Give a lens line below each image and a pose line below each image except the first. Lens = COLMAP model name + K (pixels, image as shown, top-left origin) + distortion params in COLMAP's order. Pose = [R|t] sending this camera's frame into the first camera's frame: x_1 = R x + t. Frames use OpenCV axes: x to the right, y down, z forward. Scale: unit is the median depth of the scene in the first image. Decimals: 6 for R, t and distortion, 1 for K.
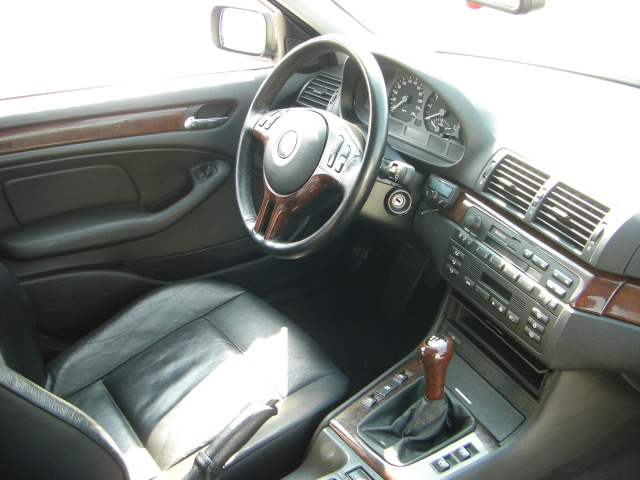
lens RADIAL K [[720.2, 0, 321.4], [0, 720.2, 238.1], [0, 0, 1]] dist [-0.136960, 0.000000]
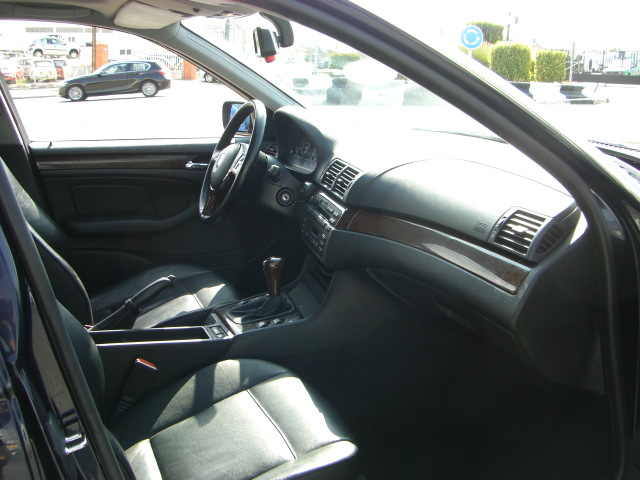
lens RADIAL K [[720.2, 0, 319.2], [0, 720.2, 241.3], [0, 0, 1]] dist [-0.136960, 0.000000]
pose [[0.978380, 0.033862, -0.204023, 0.571232], [-0.079337, 0.972483, -0.219049, 0.439262], [0.190991, 0.230499, 0.954145, -0.580445]]
